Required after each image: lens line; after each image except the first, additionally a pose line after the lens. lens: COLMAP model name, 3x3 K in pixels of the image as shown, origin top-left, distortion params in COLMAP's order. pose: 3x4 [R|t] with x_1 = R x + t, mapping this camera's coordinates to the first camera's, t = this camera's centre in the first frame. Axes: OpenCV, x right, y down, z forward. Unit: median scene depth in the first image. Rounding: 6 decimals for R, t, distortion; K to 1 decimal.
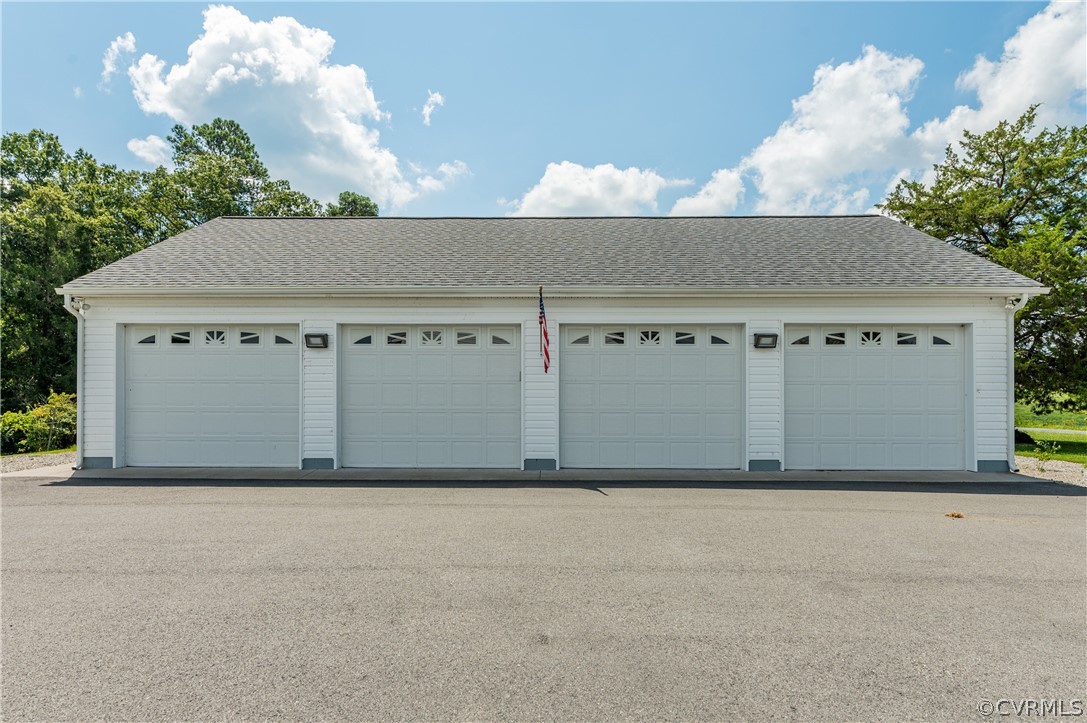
lens RADIAL K [[645.4, 0, 542.0], [0, 645.4, 409.2], [0, 0, 1]] dist [0.002157, -0.001076]
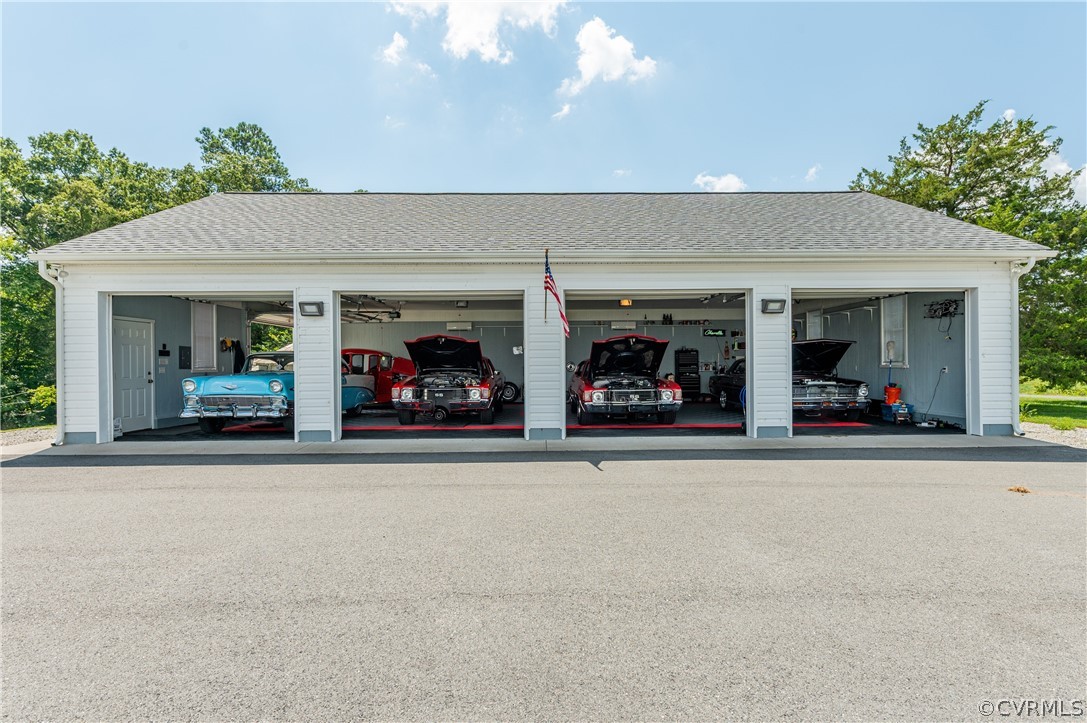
lens RADIAL K [[560.0, 0, 565.5], [0, 560.0, 374.4], [0, 0, 1]] dist [-0.000366, 0.002005]
pose [[0.998377, -0.008779, 0.056269, -0.017489], [0.009282, 0.999919, -0.008682, 0.002467], [-0.056189, 0.009190, 0.998378, 0.134996]]
